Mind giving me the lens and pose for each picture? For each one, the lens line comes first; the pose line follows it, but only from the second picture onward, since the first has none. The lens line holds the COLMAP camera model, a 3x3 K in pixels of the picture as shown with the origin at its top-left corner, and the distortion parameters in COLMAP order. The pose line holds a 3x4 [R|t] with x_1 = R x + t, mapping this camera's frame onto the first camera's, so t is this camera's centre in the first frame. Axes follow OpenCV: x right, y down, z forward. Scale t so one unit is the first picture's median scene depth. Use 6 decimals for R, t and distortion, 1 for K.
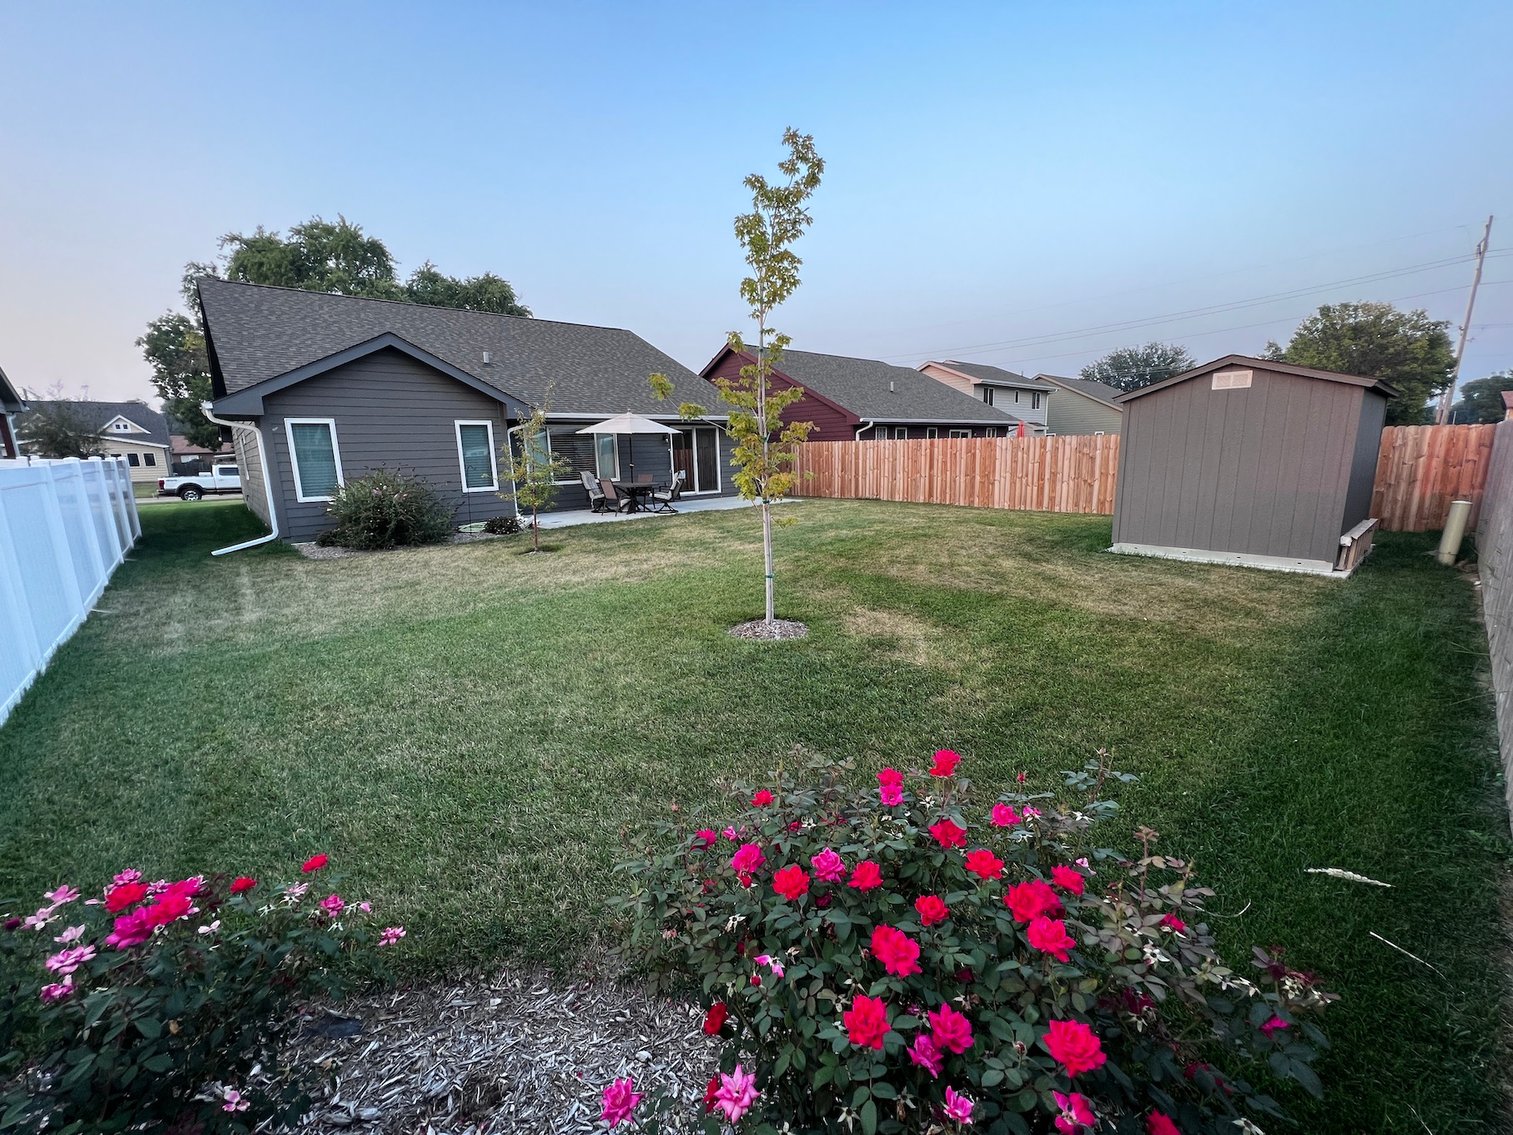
lens RADIAL K [[605.6, 0, 754.0], [0, 605.6, 560.5], [0, 0, 1]] dist [-0.000015, 0.000382]
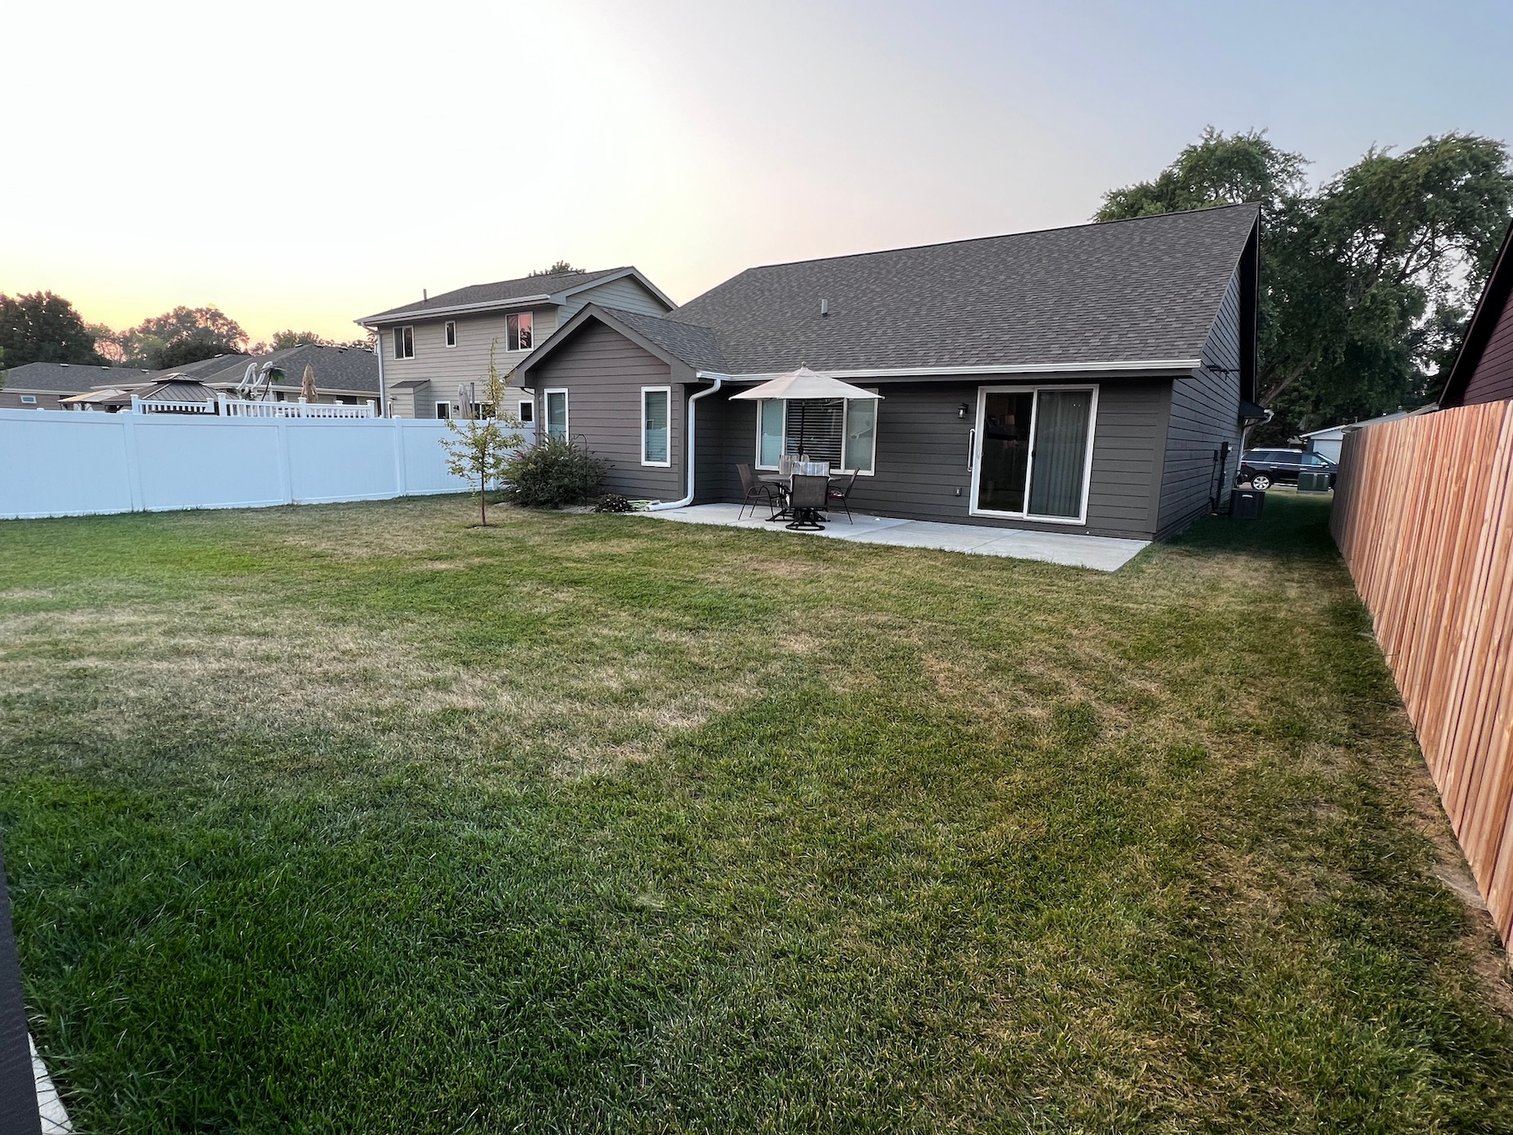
lens RADIAL K [[761.0, 0, 752.8], [0, 761.0, 564.1], [0, 0, 1]] dist [-0.000973, 0.001201]
pose [[0.216278, 0.199123, -0.955811, 0.609722], [-0.202143, 0.966901, 0.155693, -0.159736], [0.955177, 0.159537, 0.249370, 0.789723]]
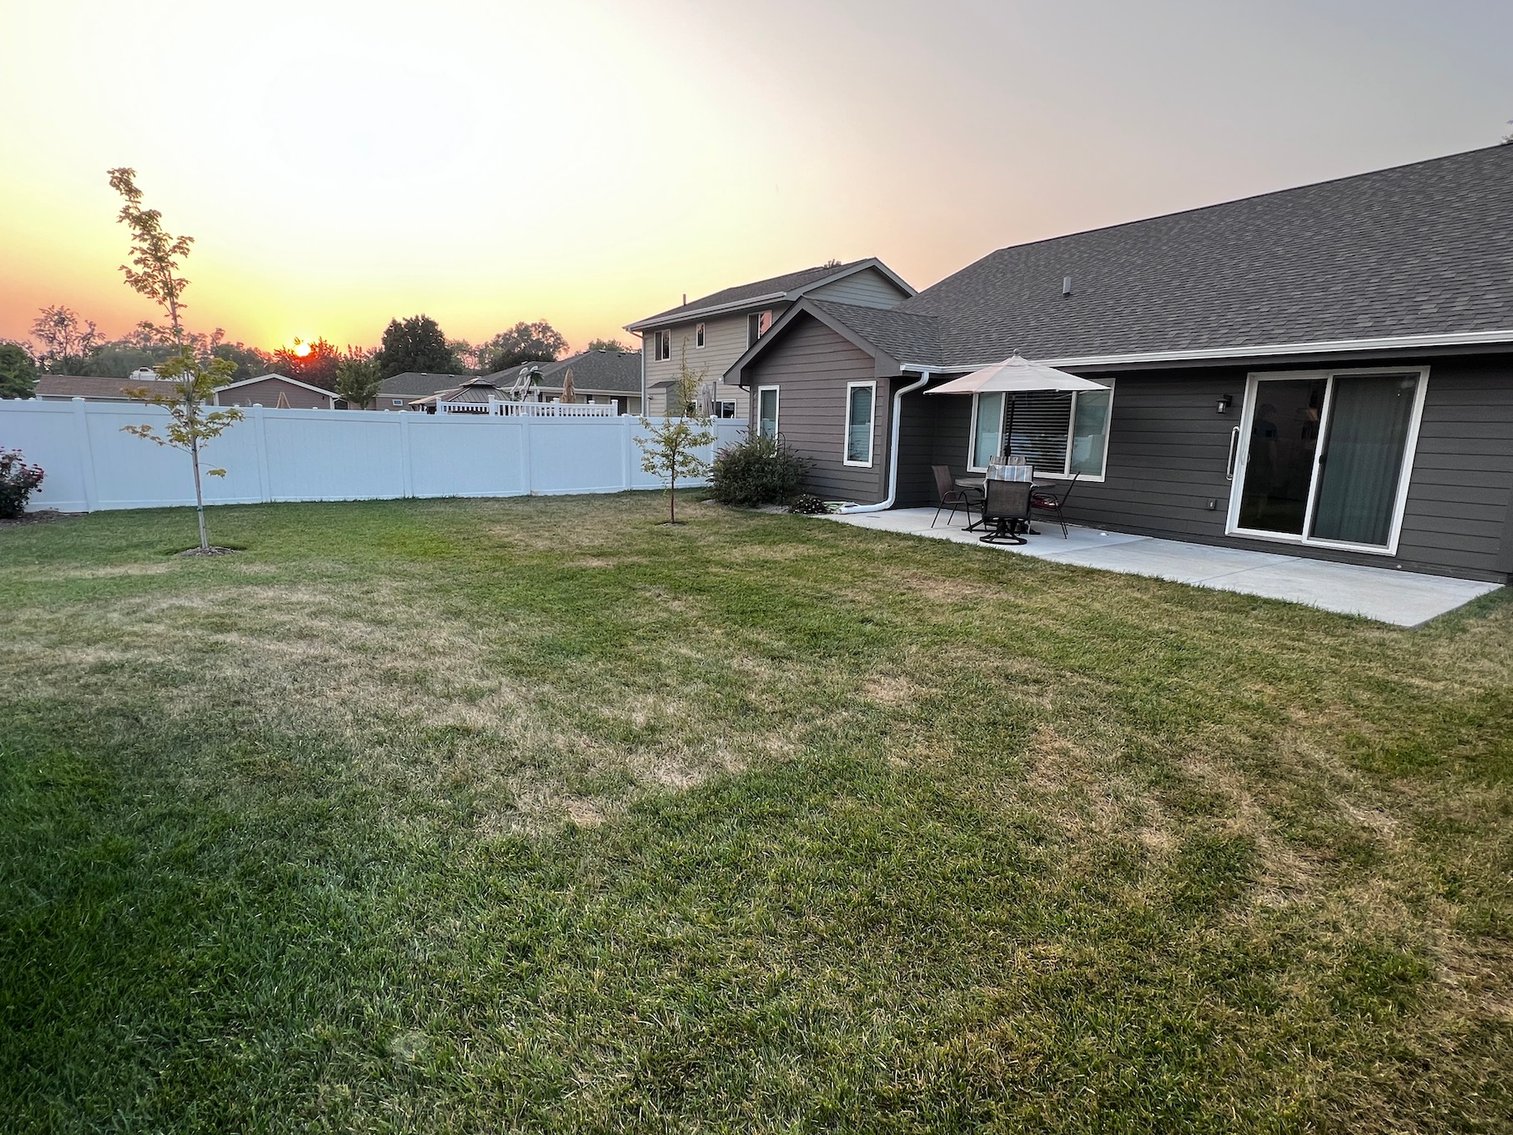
lens RADIAL K [[761.0, 0, 753.1], [0, 761.0, 565.7], [0, 0, 1]] dist [-0.000973, 0.001201]
pose [[-0.128991, 0.207922, -0.969603, 0.557734], [-0.194701, 0.953430, 0.230355, -0.177140], [0.972344, 0.218496, -0.082501, 0.875819]]
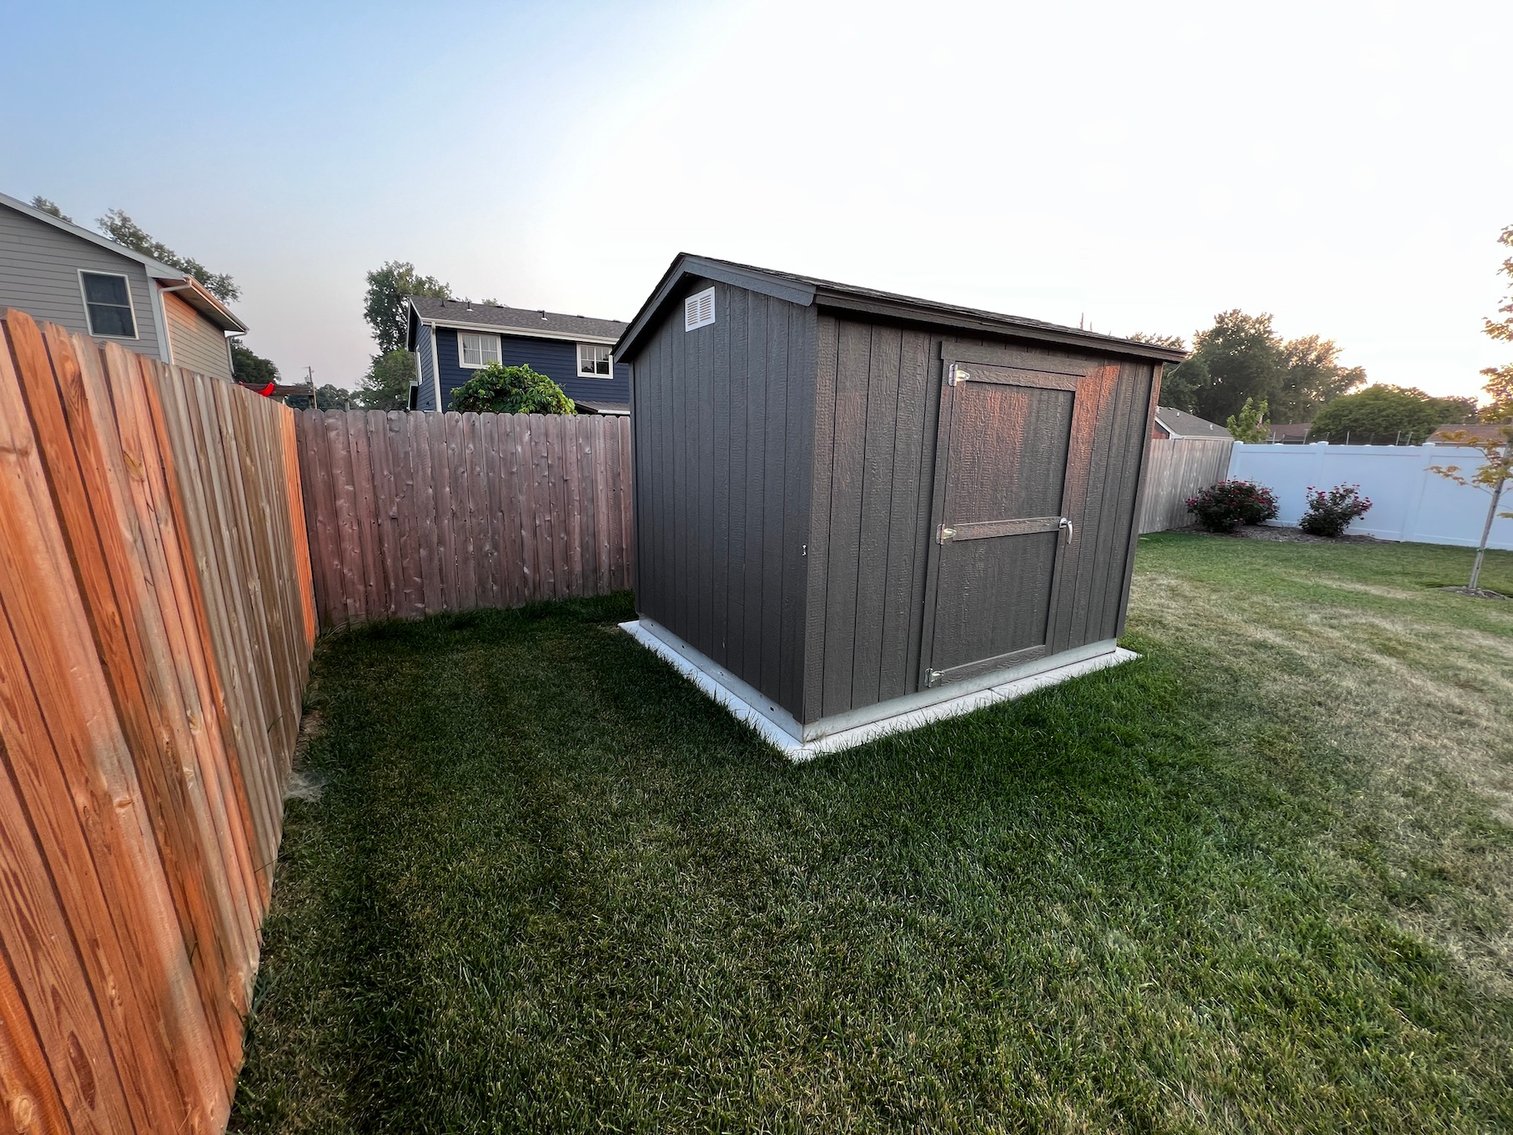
lens RADIAL K [[605.6, 0, 754.2], [0, 605.6, 564.8], [0, 0, 1]] dist [-0.000015, 0.000382]
pose [[-0.986462, -0.023711, 0.162265, 0.512102], [0.037735, 0.930118, 0.365317, -0.182950], [-0.159588, 0.366495, -0.916632, 0.929666]]
